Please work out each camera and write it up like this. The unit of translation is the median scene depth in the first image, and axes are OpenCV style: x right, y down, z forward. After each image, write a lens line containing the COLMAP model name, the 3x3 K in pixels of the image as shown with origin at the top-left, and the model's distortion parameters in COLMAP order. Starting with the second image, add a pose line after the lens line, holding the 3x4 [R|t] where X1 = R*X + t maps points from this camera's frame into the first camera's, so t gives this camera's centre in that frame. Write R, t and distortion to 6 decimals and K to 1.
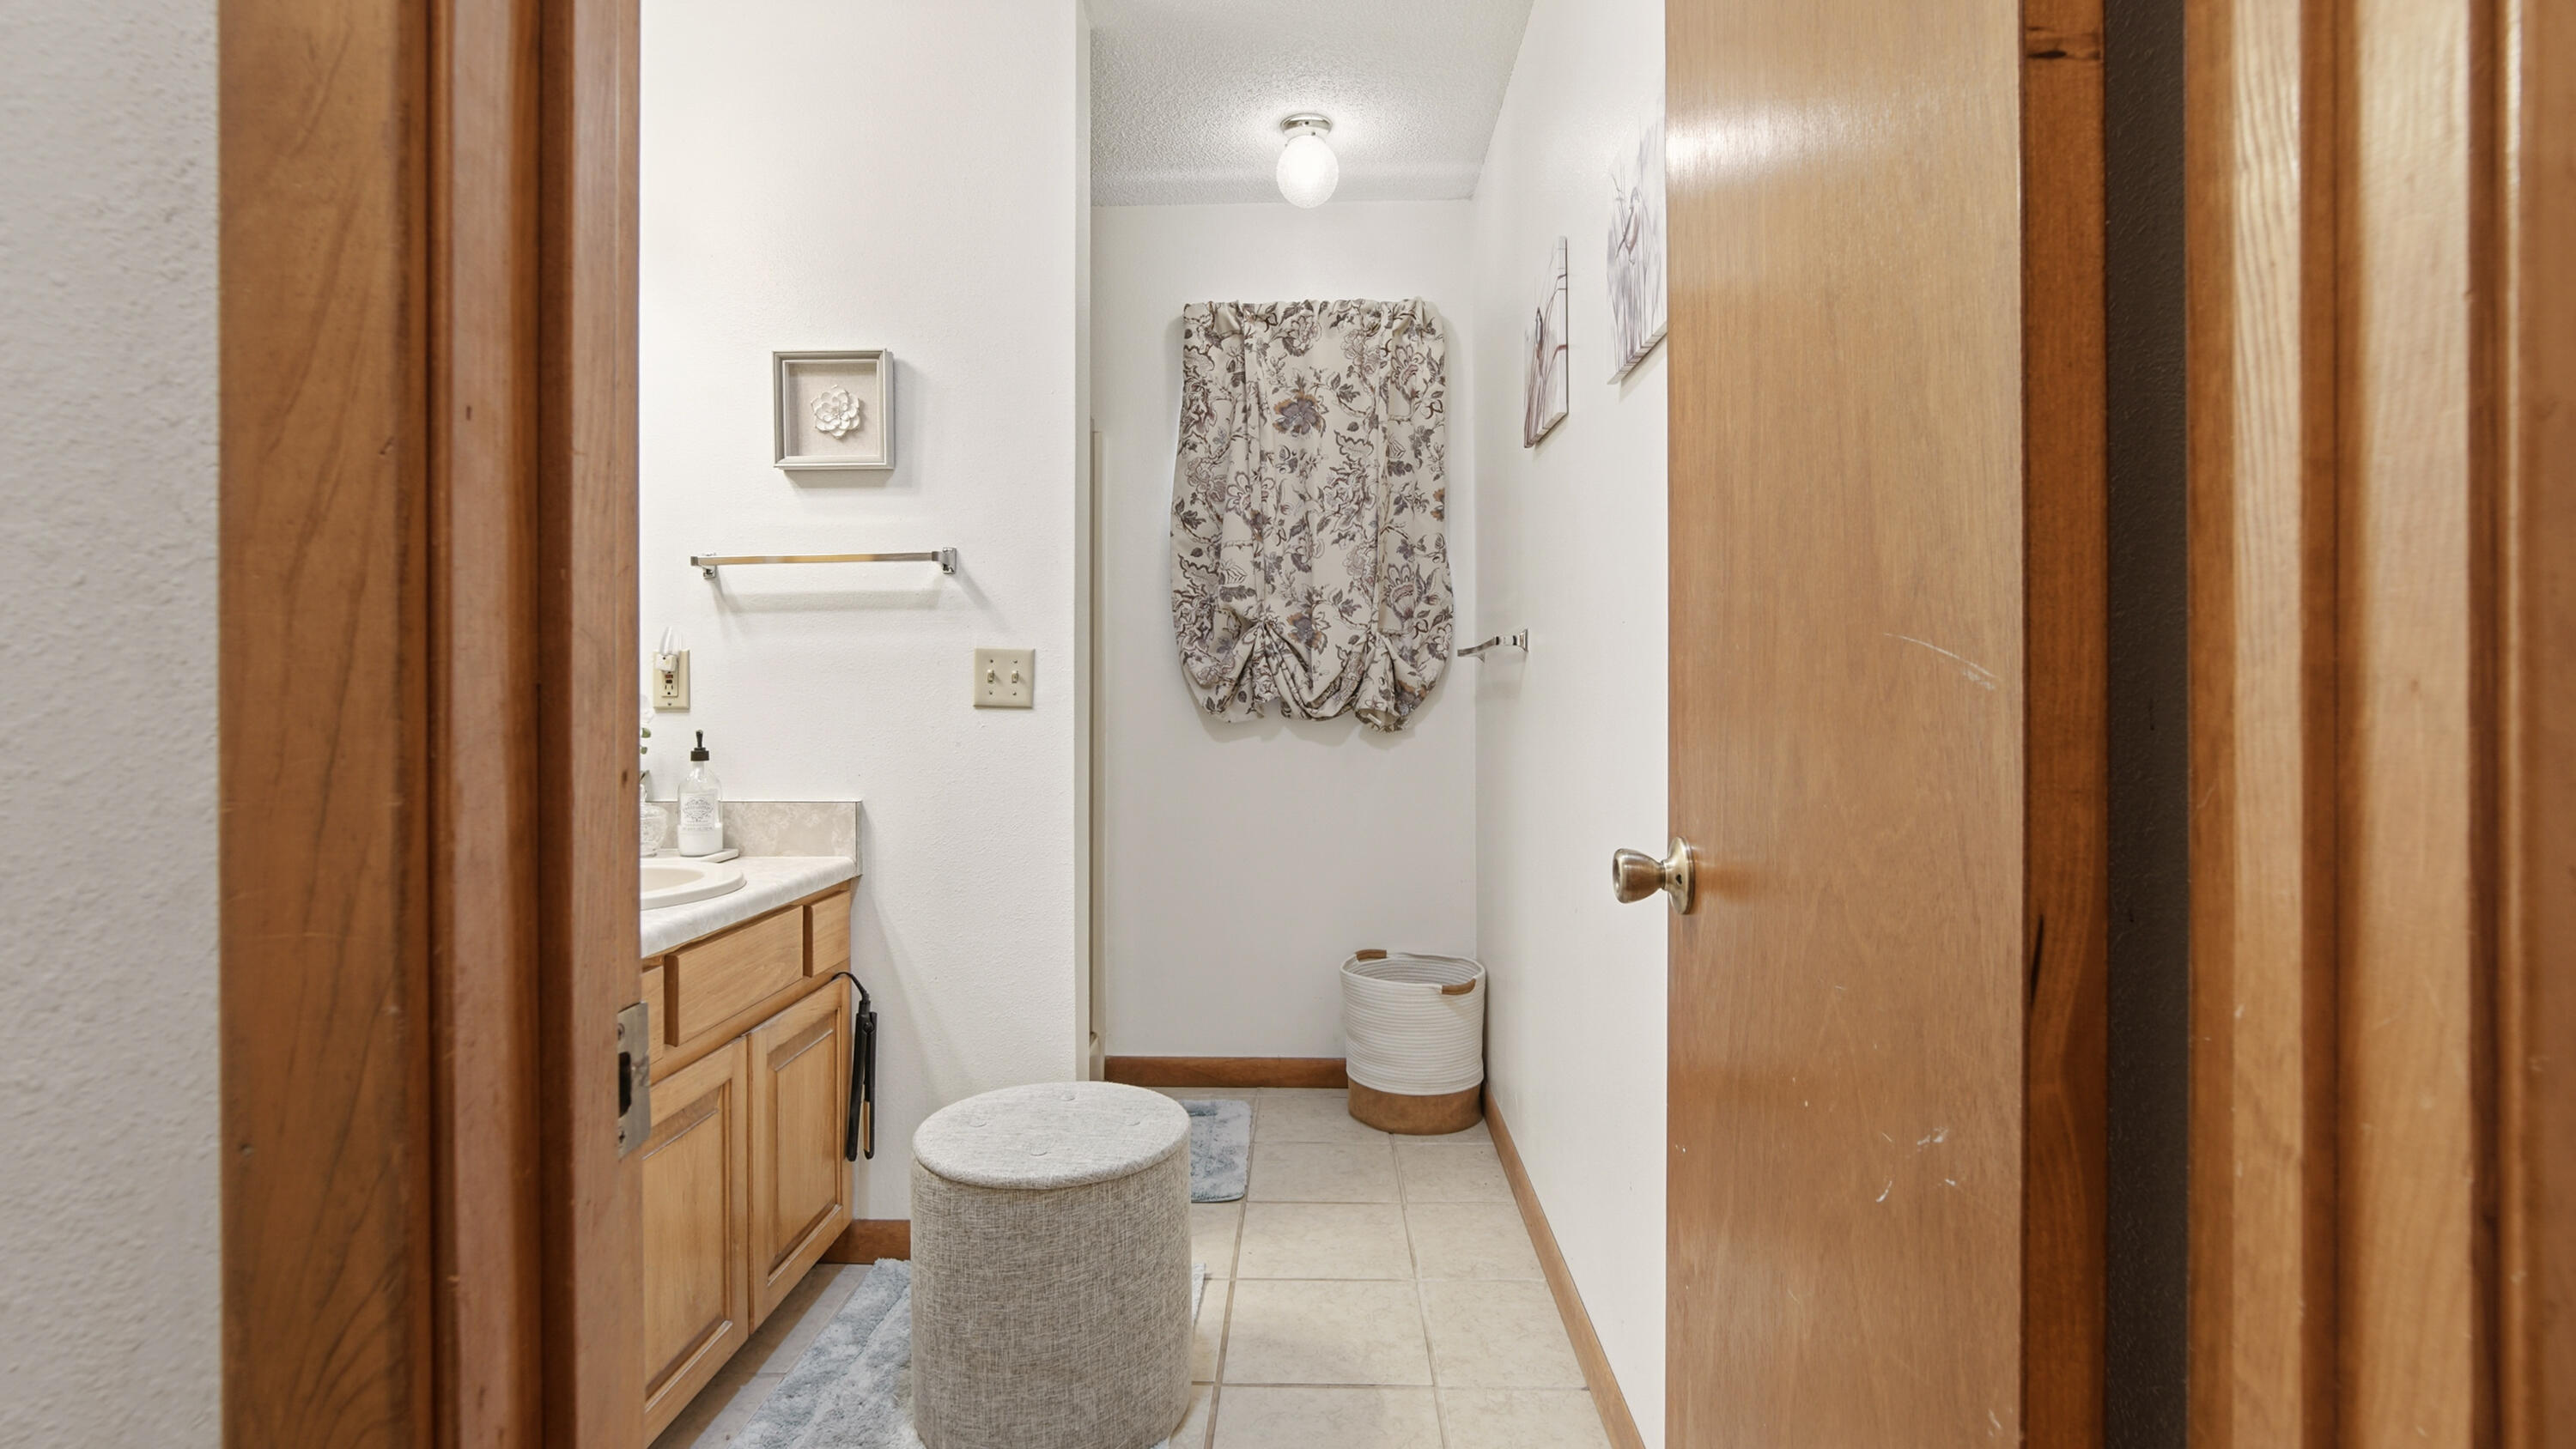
lens RADIAL K [[1141.6, 0, 1302.8], [0, 1141.6, 707.5], [0, 0, 1]] dist [-0.023716, 0.000031]
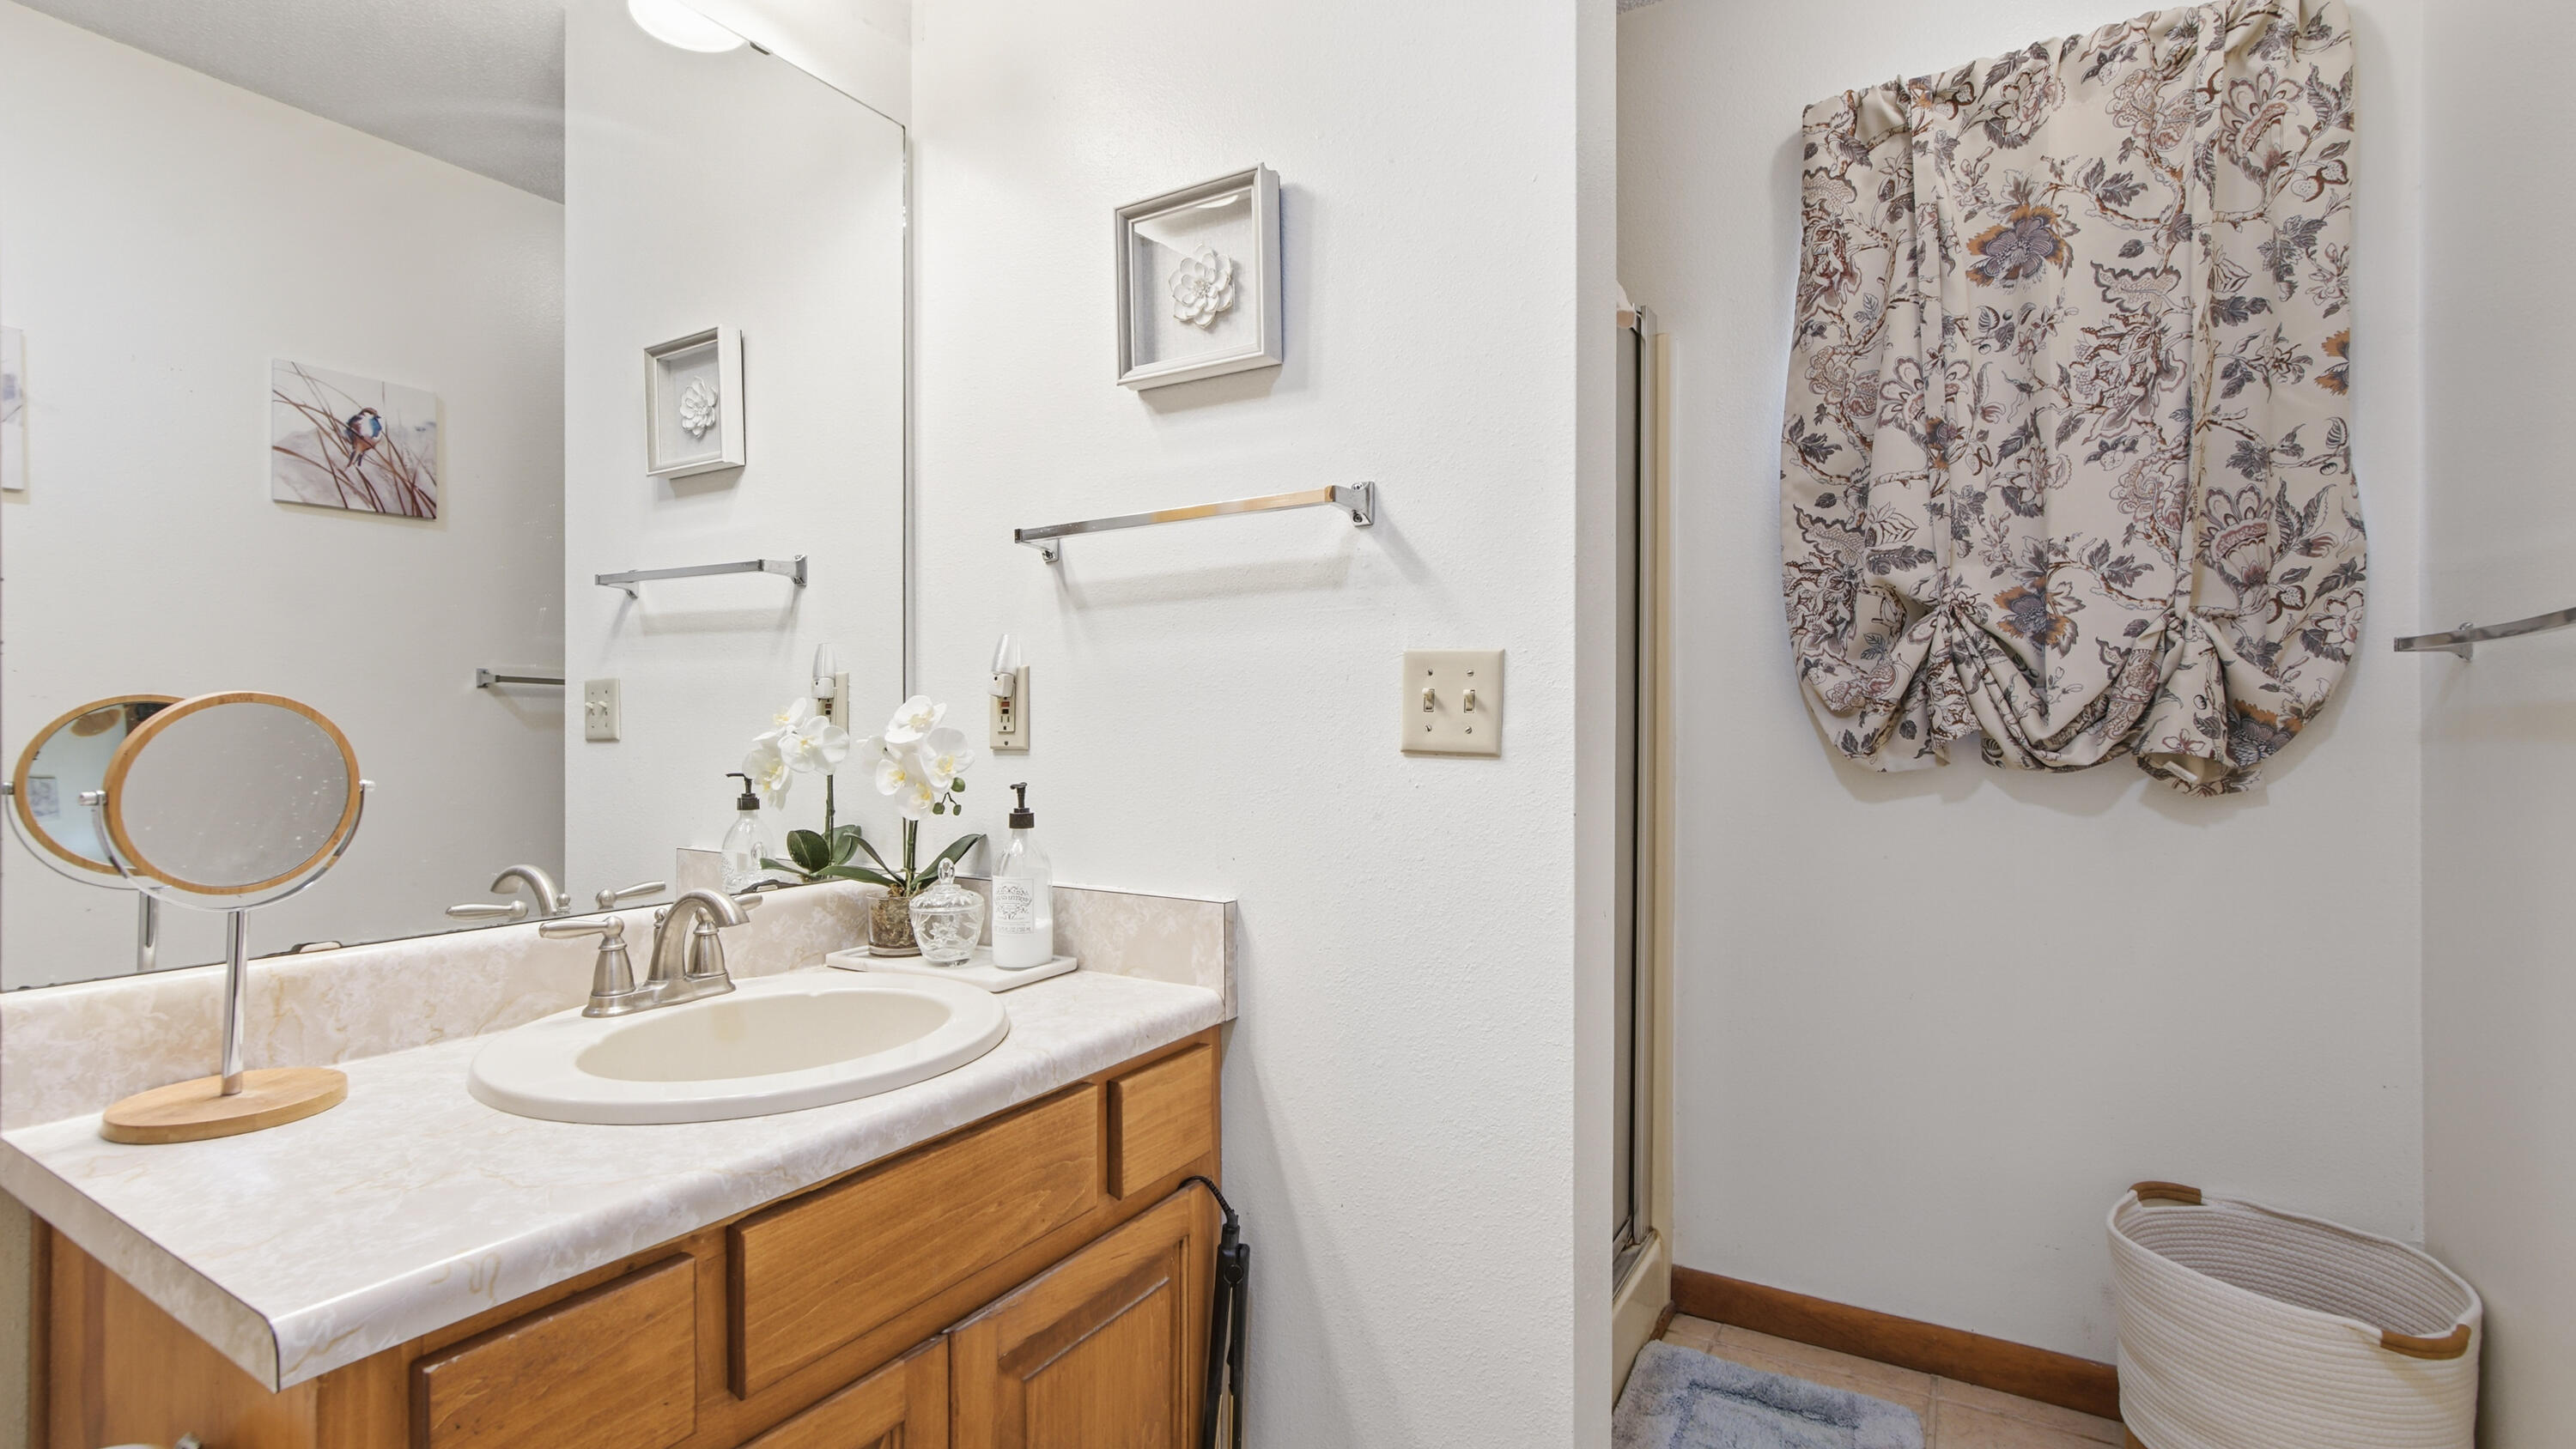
lens RADIAL K [[1203.9, 0, 1255.1], [0, 1203.9, 724.6], [0, 0, 1]] dist [-0.009484, 0.003599]
pose [[0.859515, 0.001496, -0.511108, -0.025335], [-0.004954, 0.999973, -0.005404, -0.007165], [0.511086, 0.007176, 0.859500, 0.279176]]
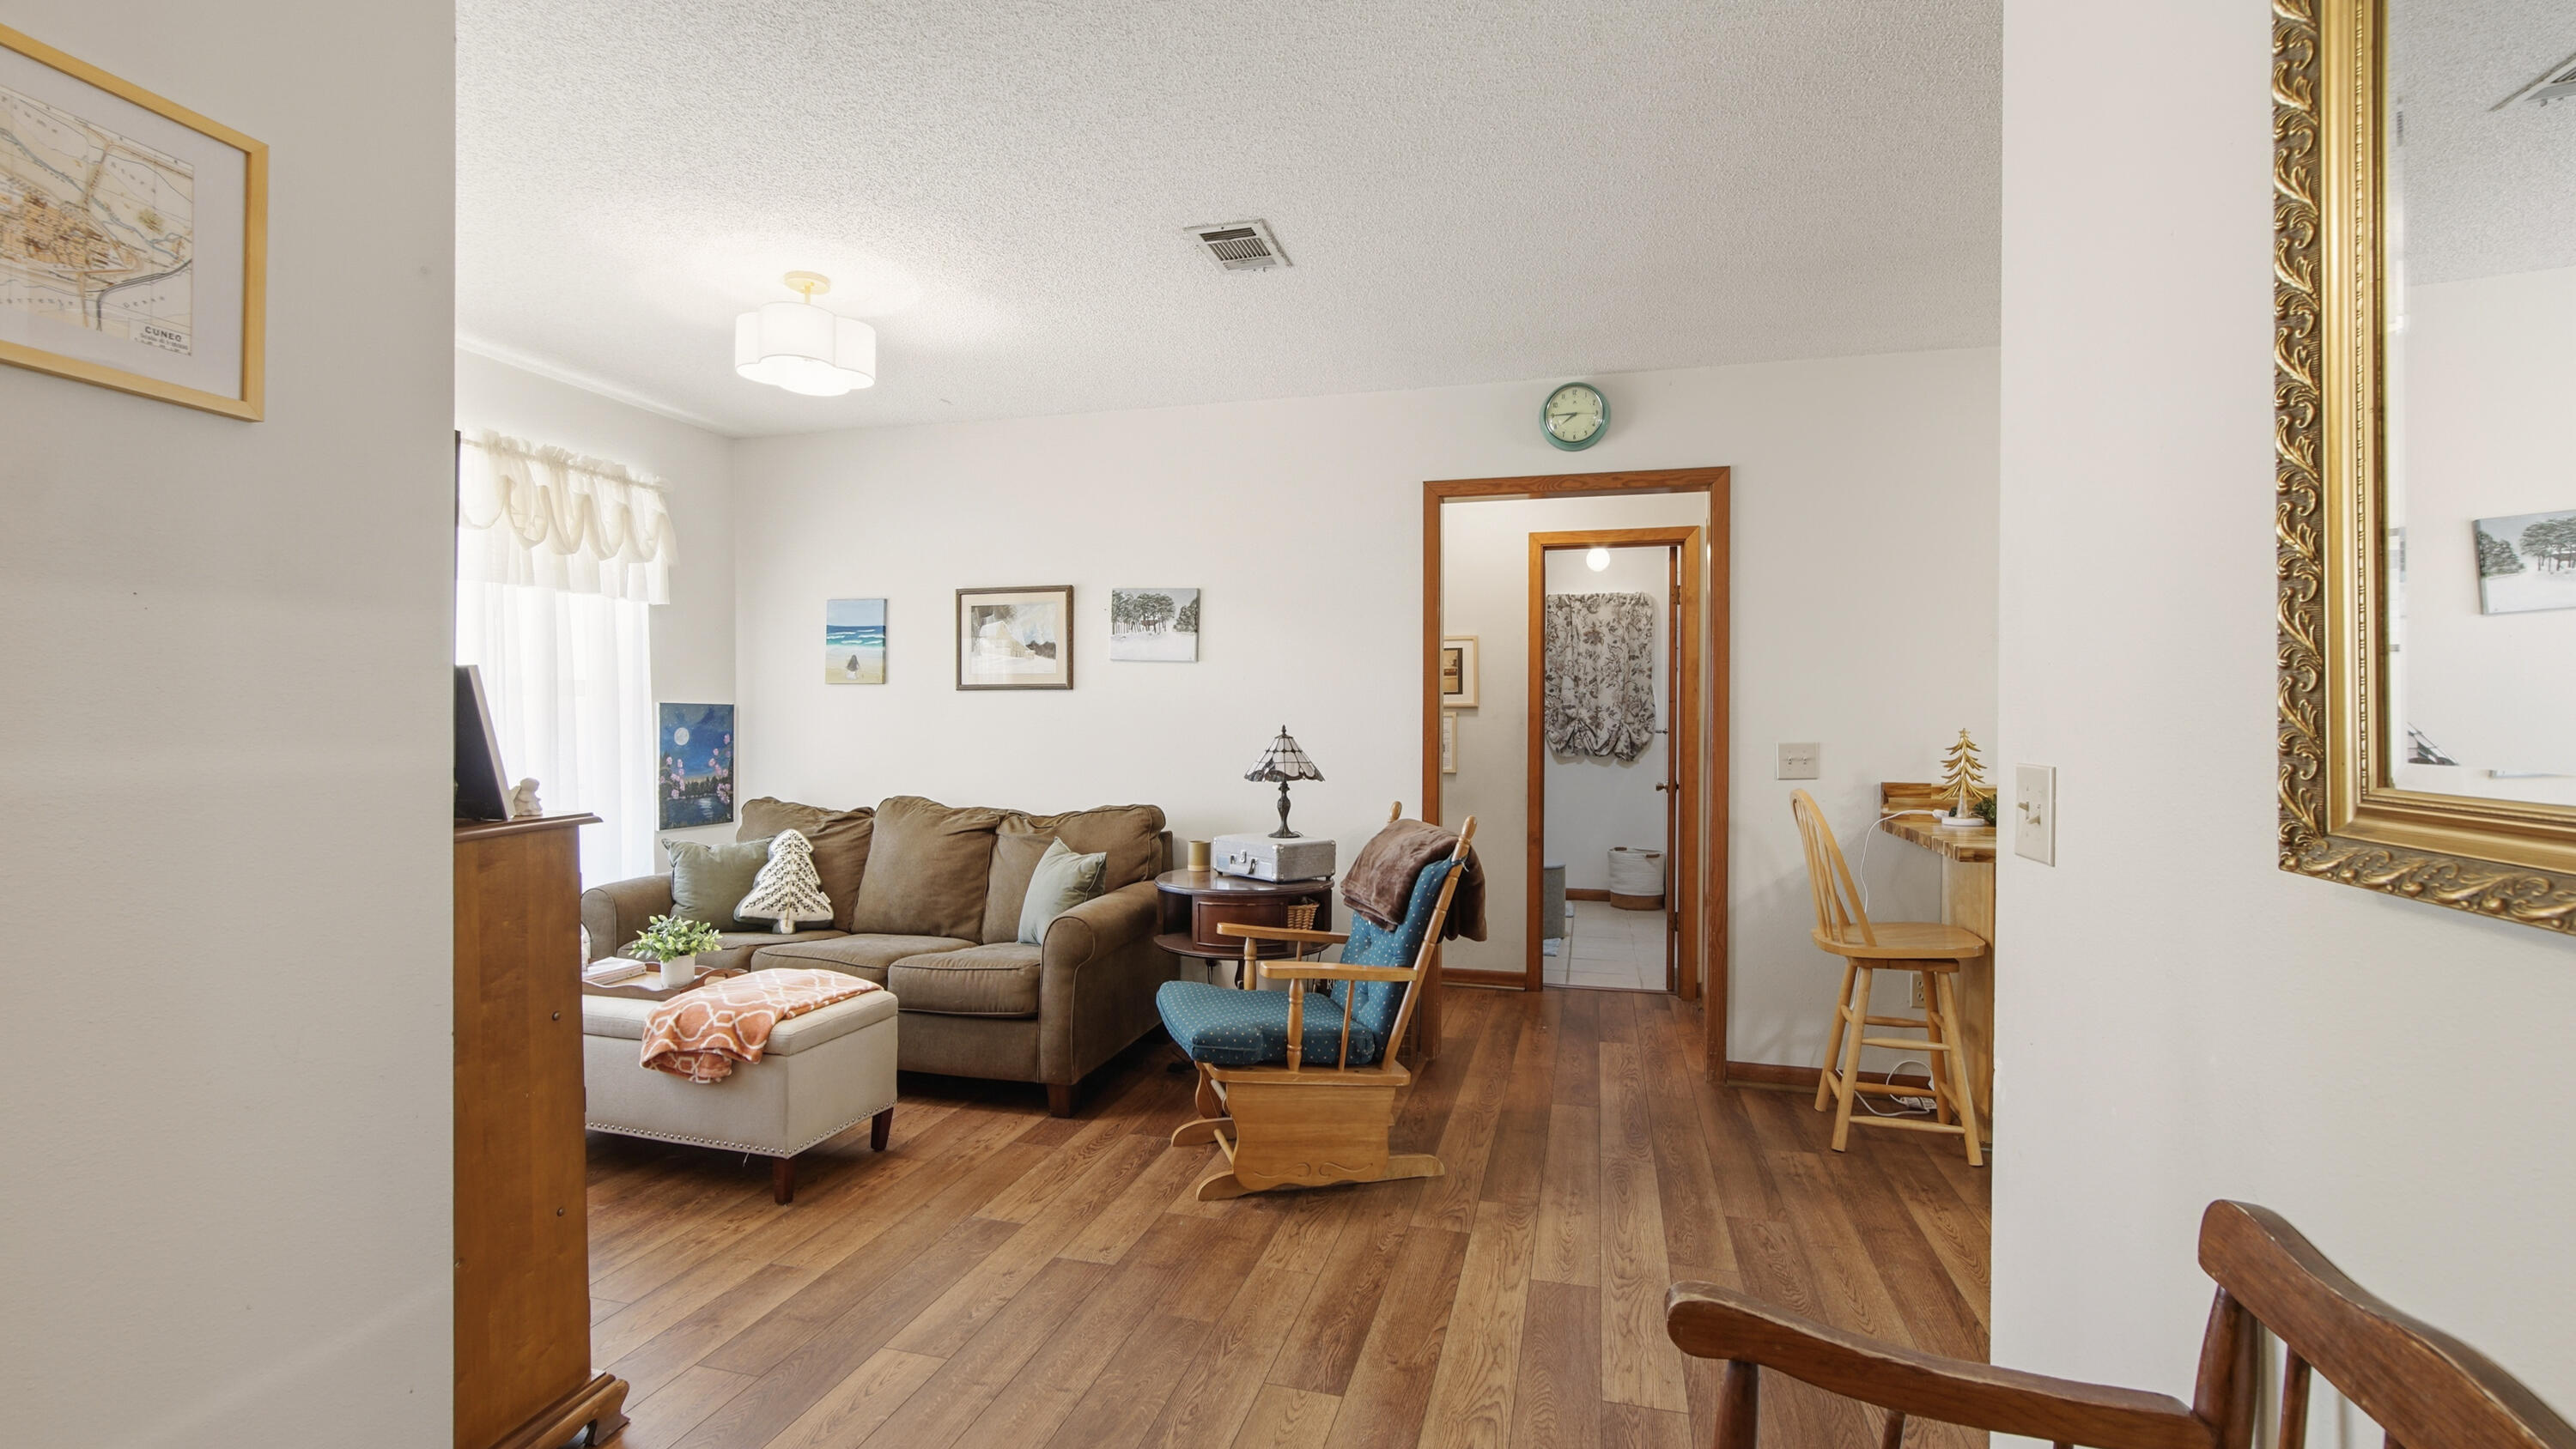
lens RADIAL K [[1141.6, 0, 1301.3], [0, 1141.6, 732.1], [0, 0, 1]] dist [-0.023716, 0.000031]
pose [[0.971204, 0.009598, -0.238058, -0.028718], [-0.011199, 0.999923, -0.005373, -0.023195], [0.237988, 0.007885, 0.971236, -1.662561]]
